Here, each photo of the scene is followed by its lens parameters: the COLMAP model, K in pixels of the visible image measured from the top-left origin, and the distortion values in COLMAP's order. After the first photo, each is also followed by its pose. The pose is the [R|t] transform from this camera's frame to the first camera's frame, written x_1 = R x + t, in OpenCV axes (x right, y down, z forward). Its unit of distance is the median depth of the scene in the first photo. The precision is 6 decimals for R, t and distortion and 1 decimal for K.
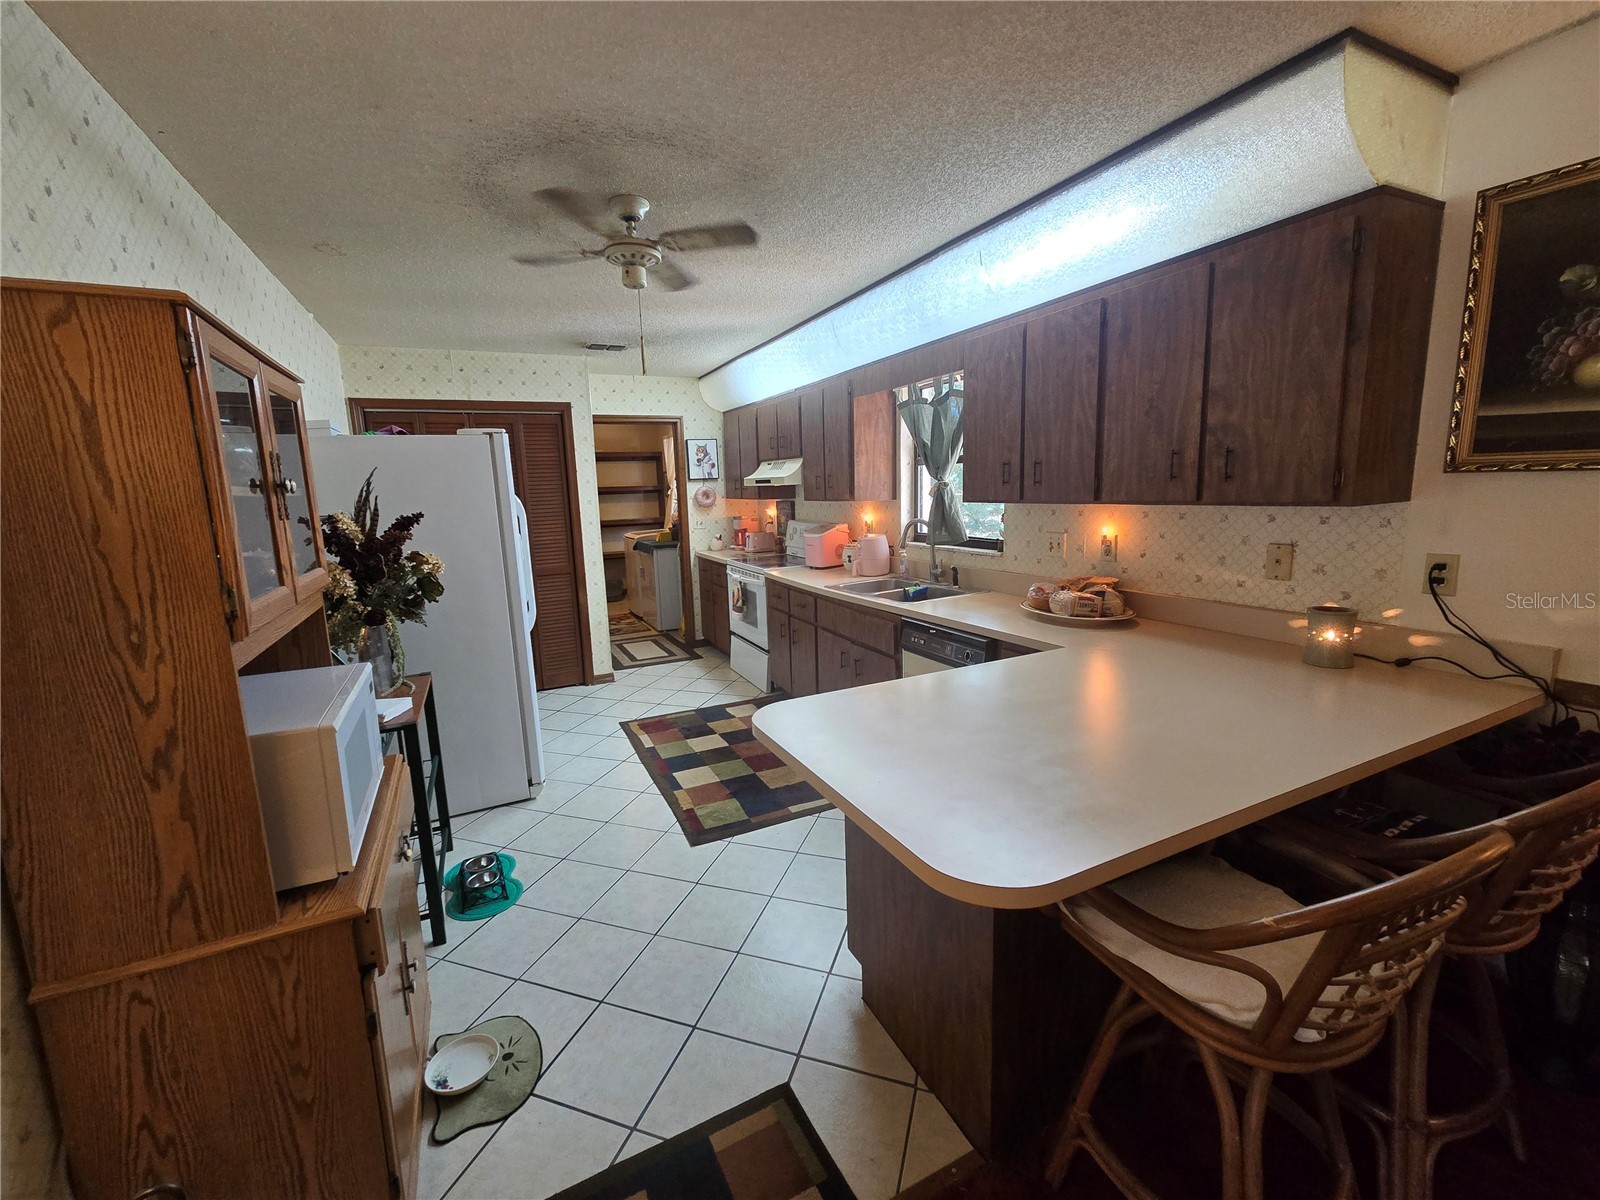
lens RADIAL K [[666.1, 0, 800.0], [0, 666.1, 600.0], [0, 0, 1]] dist [0.000361, 0.000069]
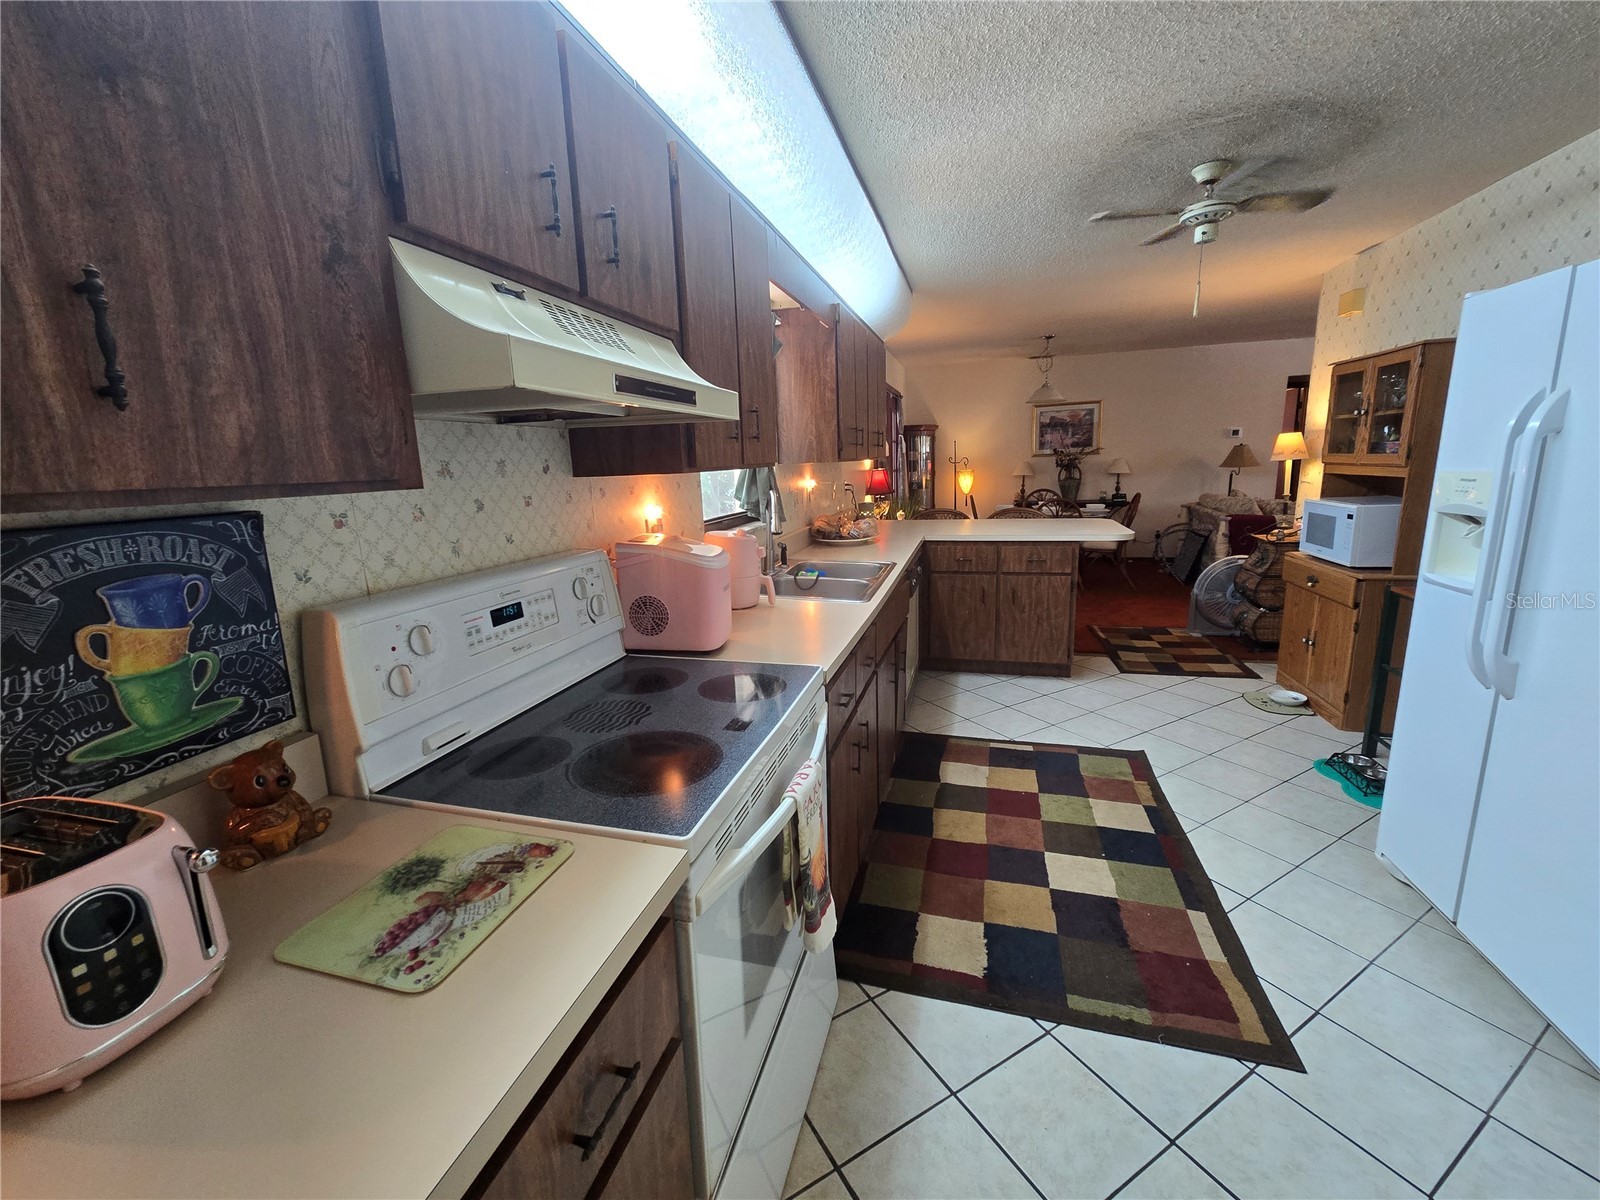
lens RADIAL K [[648.7, 0, 785.6], [0, 648.7, 594.0], [0, 0, 1]] dist [-0.001533, -0.001035]
pose [[-0.732609, -0.077142, 0.676264, -0.683475], [0.172514, 0.940070, 0.294122, -0.464681], [-0.658425, 0.332141, -0.675396, 3.201307]]
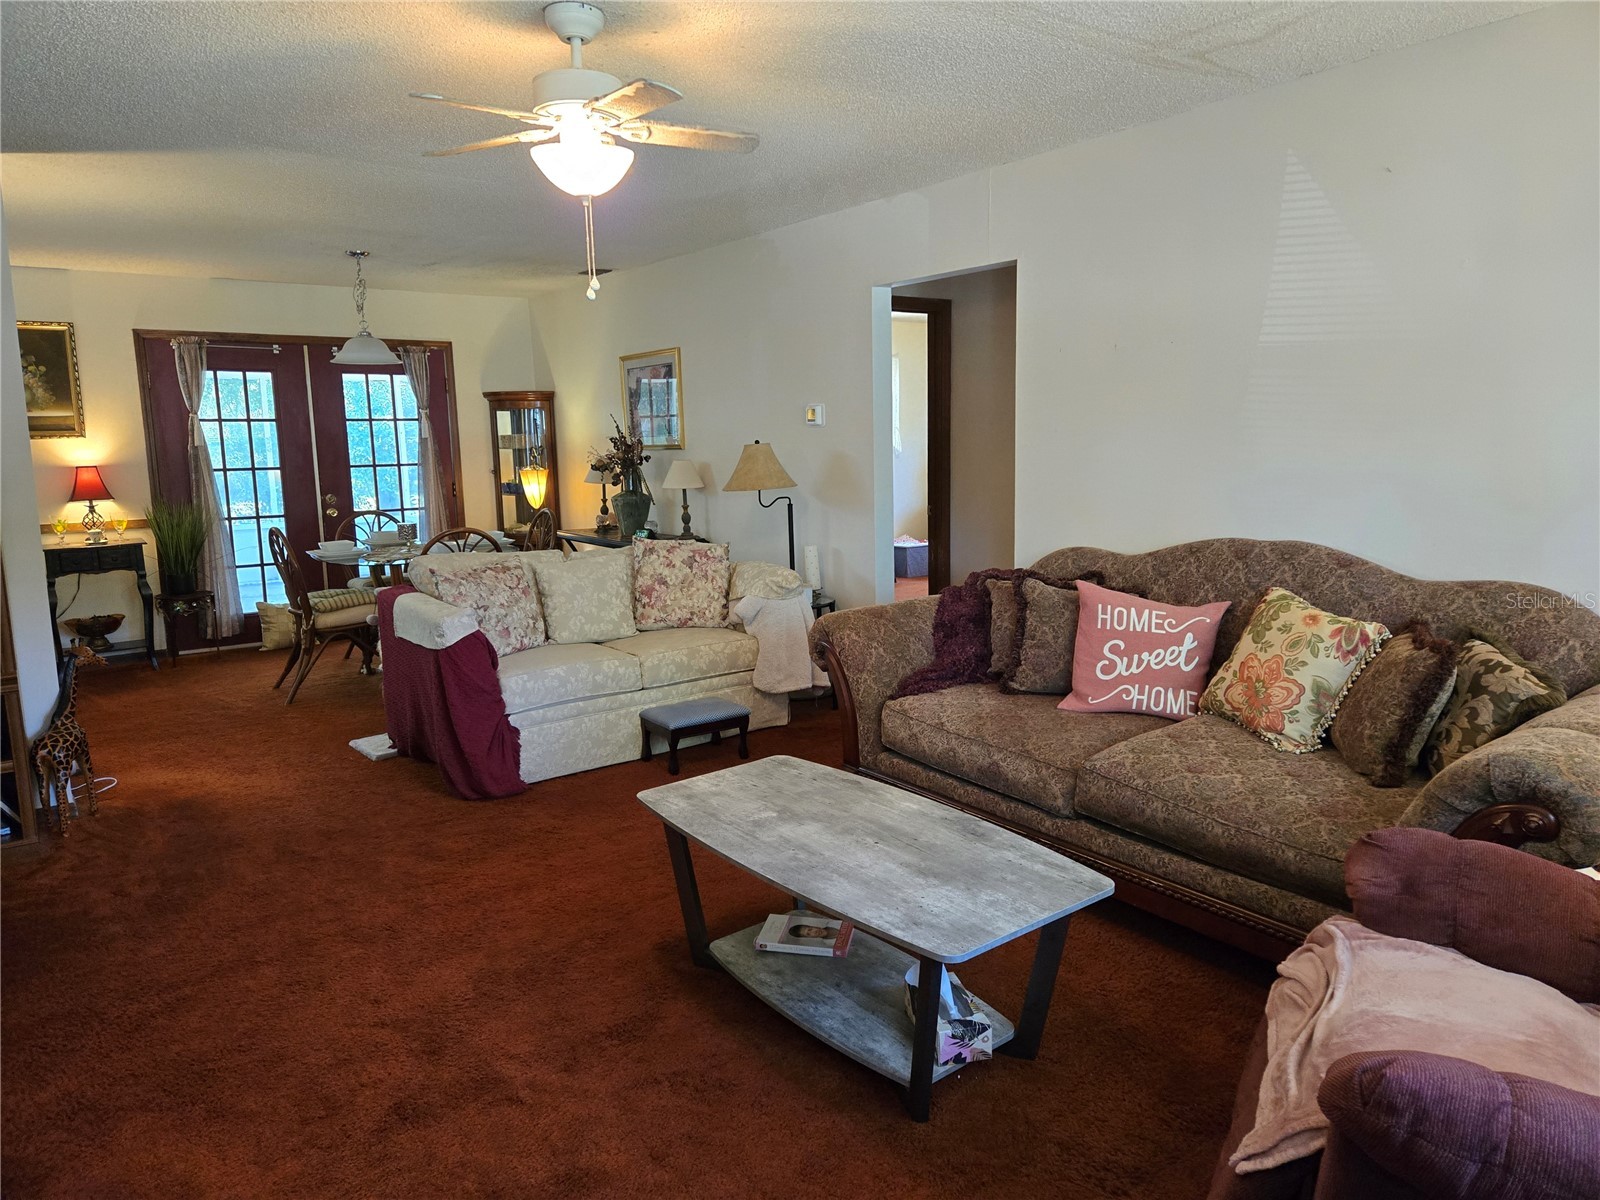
lens RADIAL K [[1058.5, 0, 844.9], [0, 1058.5, 594.9], [0, 0, 1]] dist [-0.001169, -0.006558]
pose [[-0.218016, -0.112712, 0.969415, -2.857847], [0.182764, 0.971021, 0.154002, 0.318625], [-0.958679, 0.210749, -0.191099, -1.159388]]
